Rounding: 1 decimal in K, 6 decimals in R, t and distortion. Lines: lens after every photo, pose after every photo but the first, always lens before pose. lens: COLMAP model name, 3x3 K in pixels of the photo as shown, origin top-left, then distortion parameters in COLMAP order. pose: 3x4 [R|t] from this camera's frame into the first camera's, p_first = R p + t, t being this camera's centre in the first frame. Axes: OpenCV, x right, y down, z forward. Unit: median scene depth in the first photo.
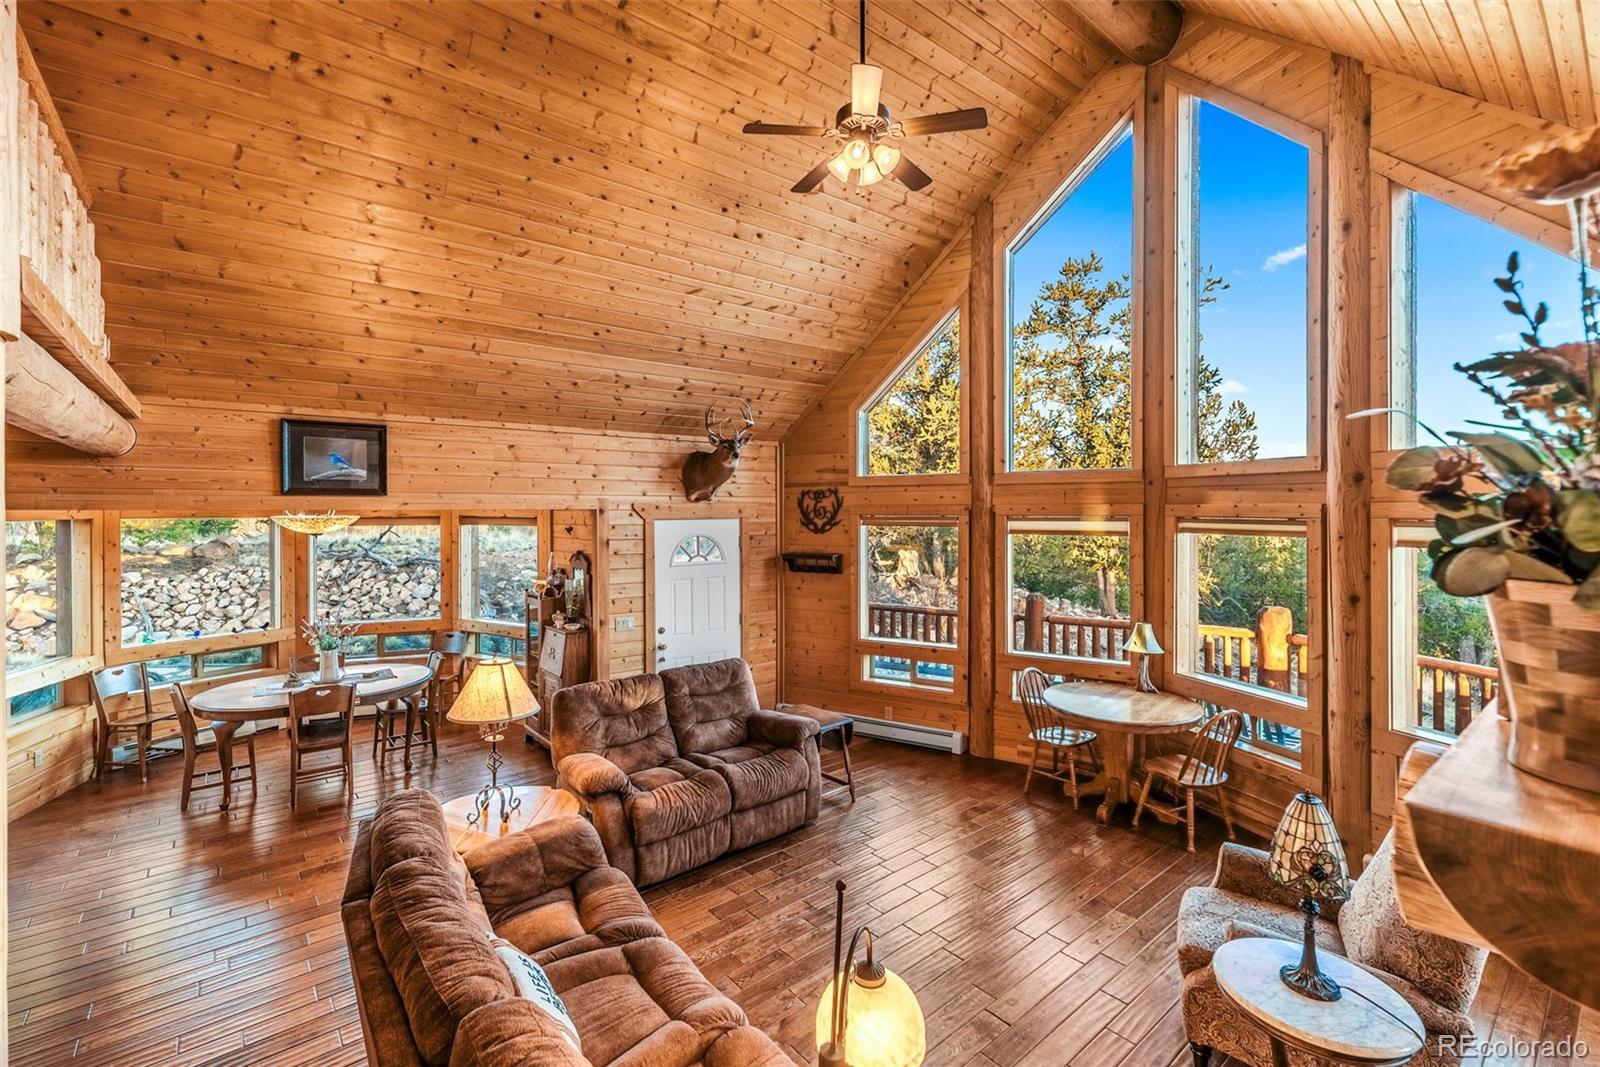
lens RADIAL K [[684.8, 0, 795.0], [0, 684.8, 516.5], [0, 0, 1]] dist [0.005261, 0.000982]
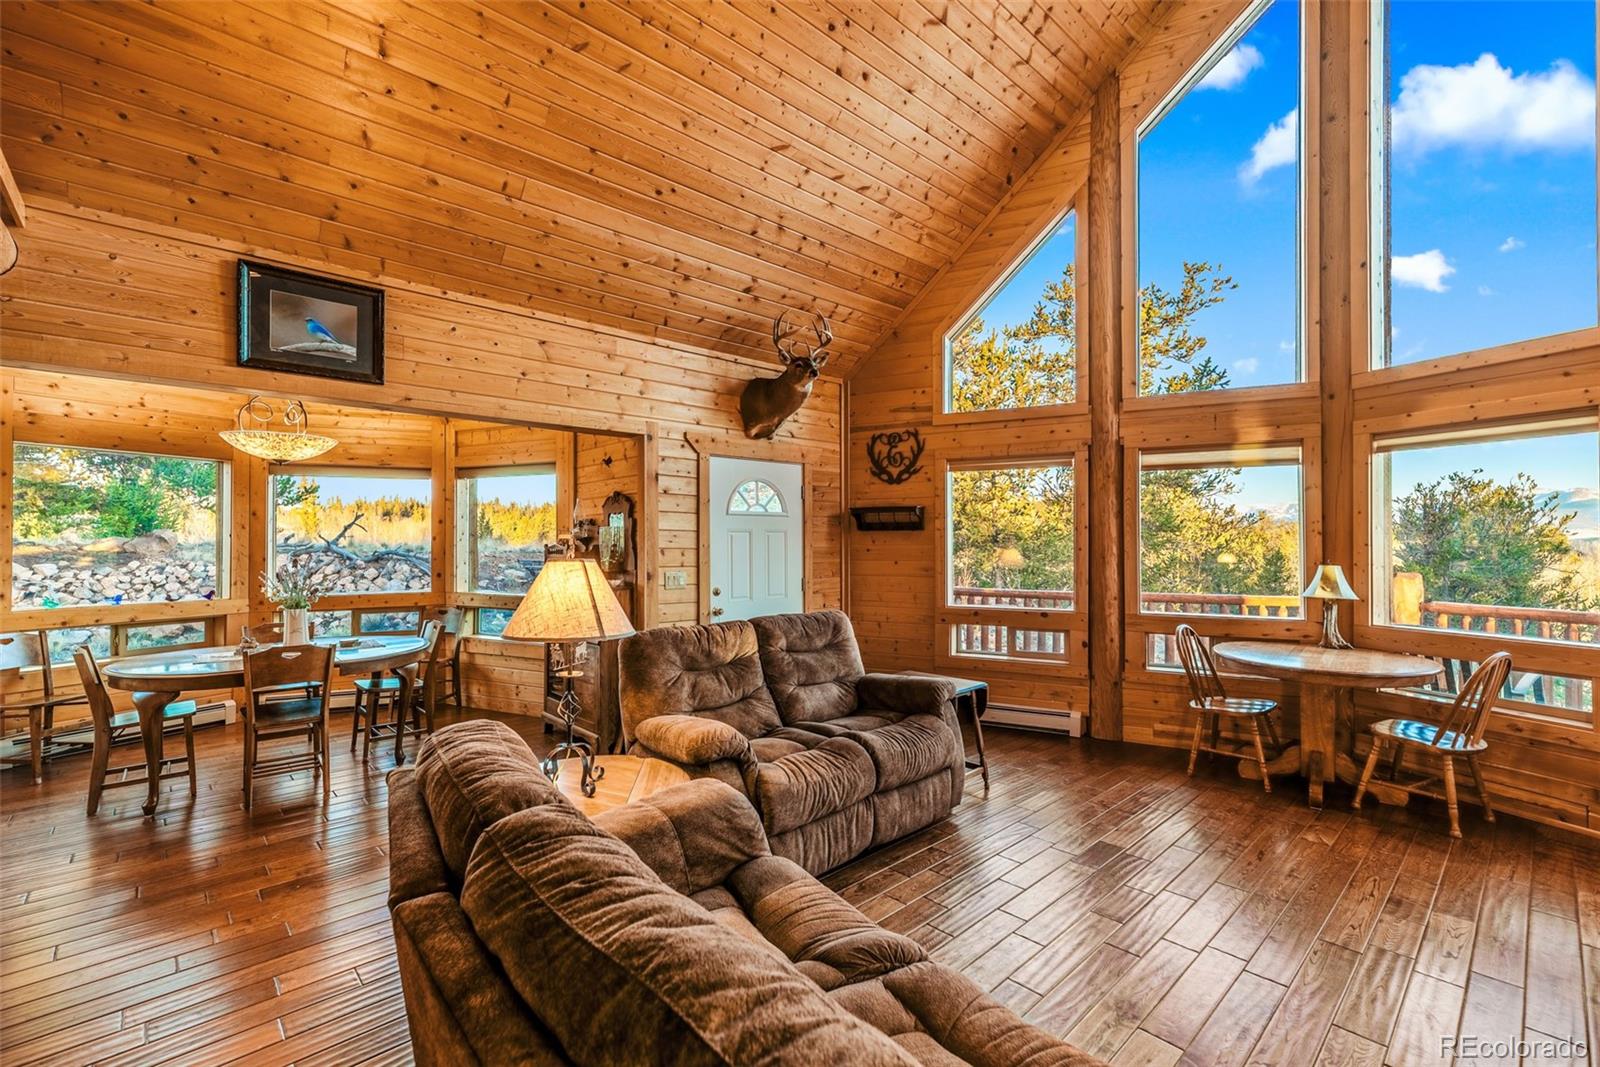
lens RADIAL K [[684.8, 0, 799.2], [0, 684.8, 535.1], [0, 0, 1]] dist [0.005261, 0.000982]
pose [[0.998585, 0.001621, 0.053151, -0.167676], [-0.000857, 0.999896, -0.014388, 0.132016], [-0.053168, 0.014322, 0.998483, 0.213363]]
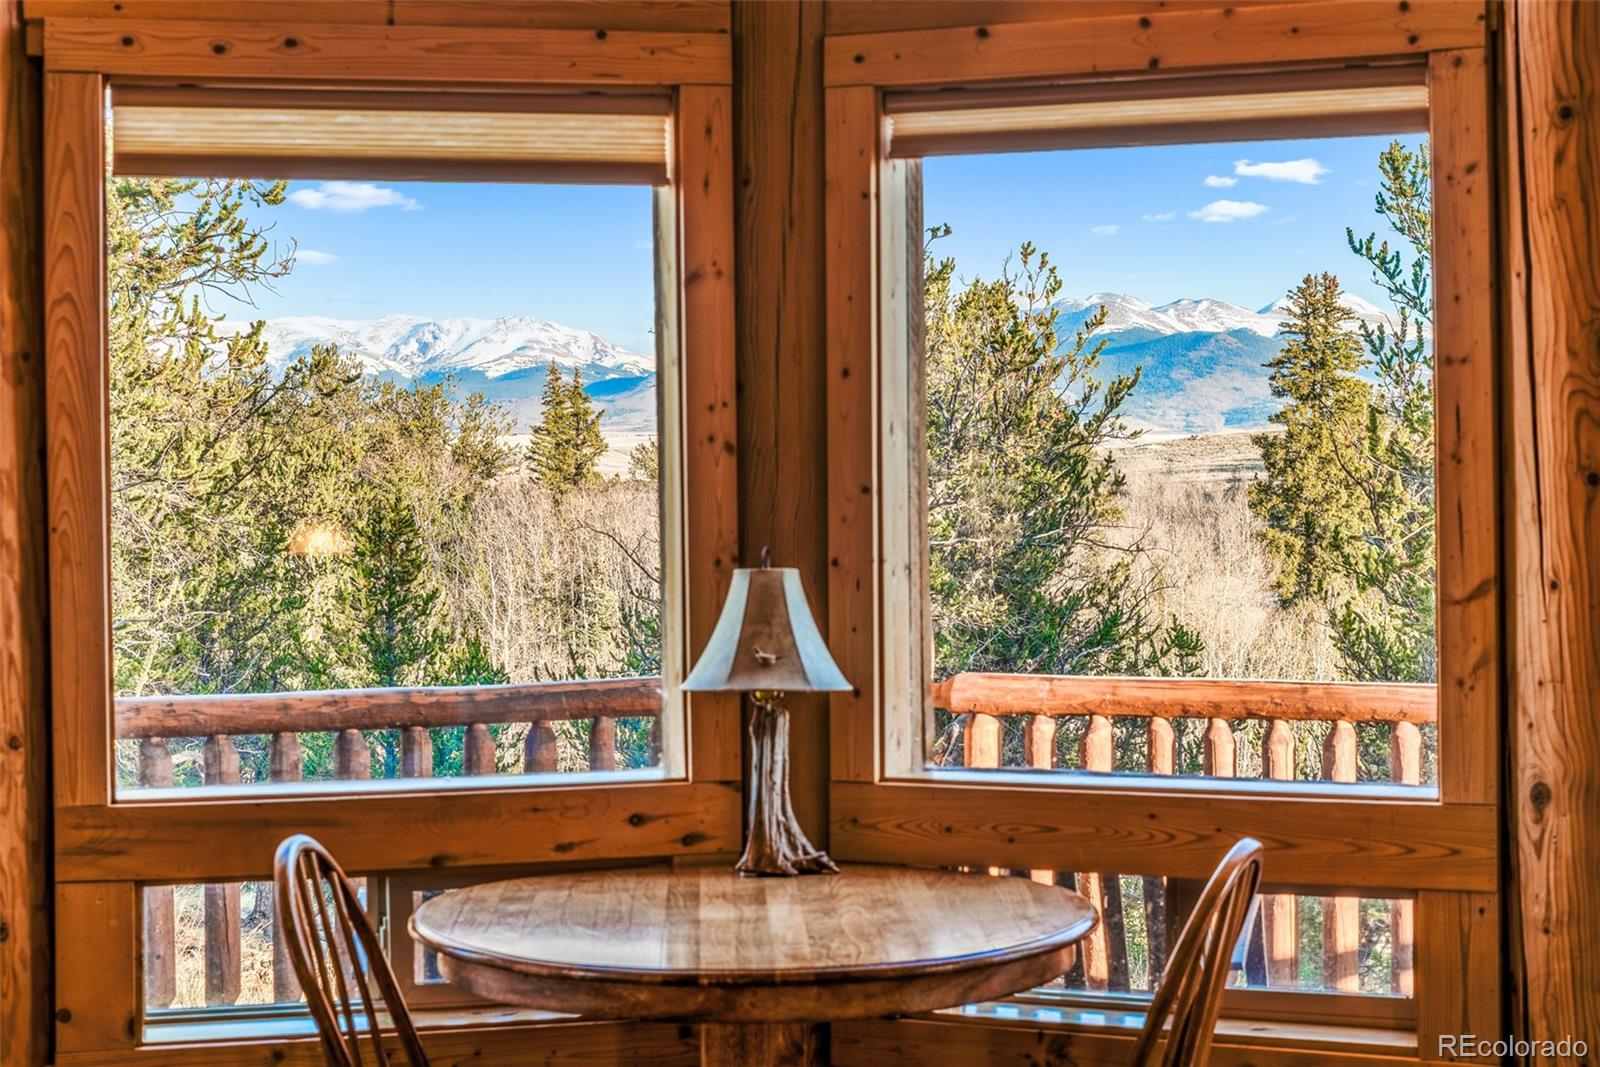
lens RADIAL K [[3118.0, 0, 804.3], [0, 3118.0, 528.1], [0, 0, 1]] dist [-0.024276, 0.000000]
pose [[0.695647, -0.022674, 0.718026, -0.199874], [0.013800, 0.999739, 0.018200, 0.124985], [-0.718252, -0.002751, 0.695778, 0.295912]]
